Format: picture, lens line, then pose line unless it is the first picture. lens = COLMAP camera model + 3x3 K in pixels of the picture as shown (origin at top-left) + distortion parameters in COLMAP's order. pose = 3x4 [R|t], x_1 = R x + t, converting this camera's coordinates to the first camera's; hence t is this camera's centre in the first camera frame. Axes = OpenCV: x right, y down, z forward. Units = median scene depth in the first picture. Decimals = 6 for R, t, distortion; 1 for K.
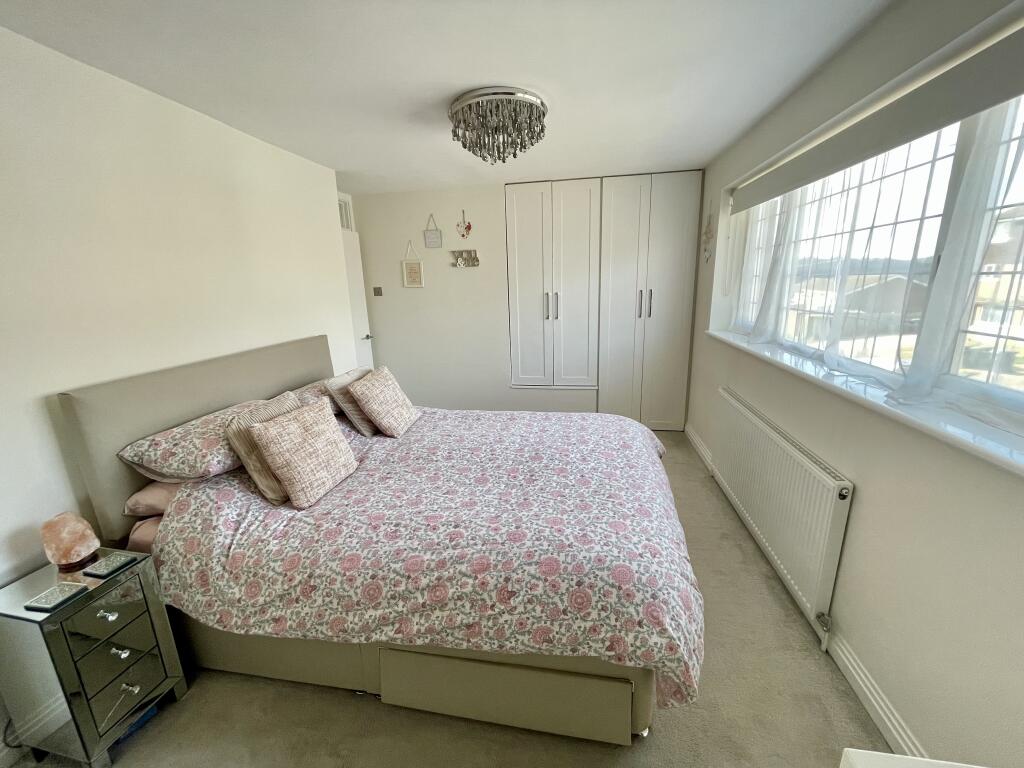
lens RADIAL K [[413.0, 0, 511.9], [0, 413.0, 384.1], [0, 0, 1]] dist [-0.003129, -0.000673]
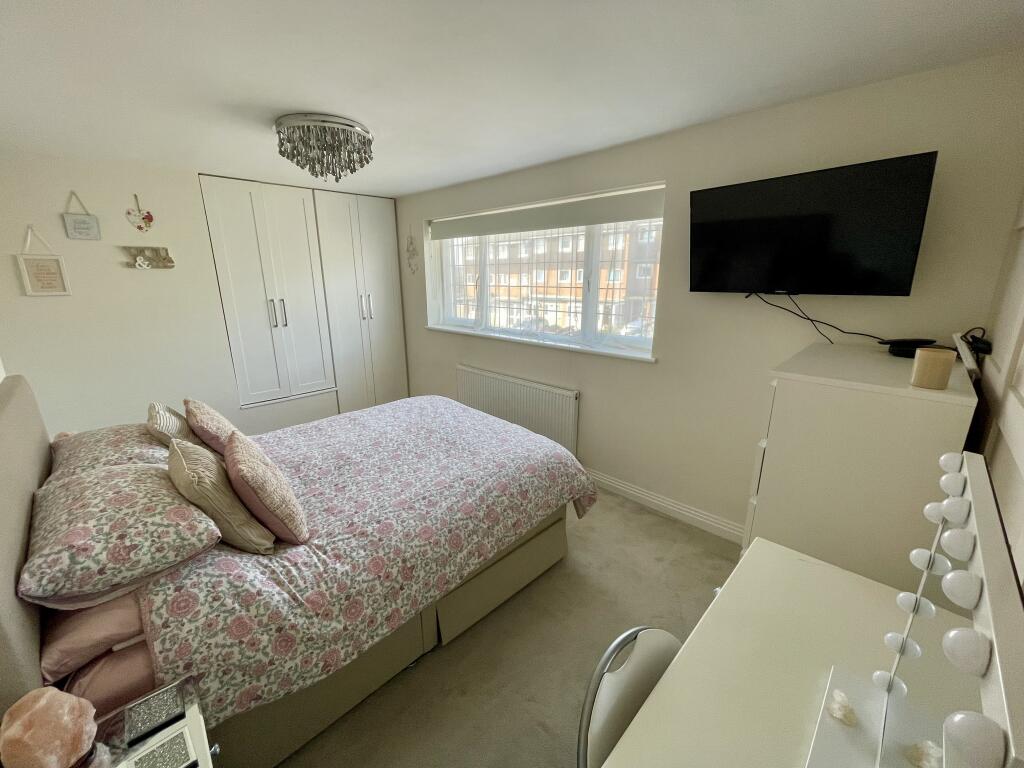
lens RADIAL K [[413.0, 0, 513.2], [0, 413.0, 384.4], [0, 0, 1]] dist [-0.003129, -0.000673]
pose [[0.563415, -0.186445, 0.804862, -0.966959], [0.188812, 0.977479, 0.094260, -0.040342], [-0.804310, 0.098861, 0.585929, 0.060252]]
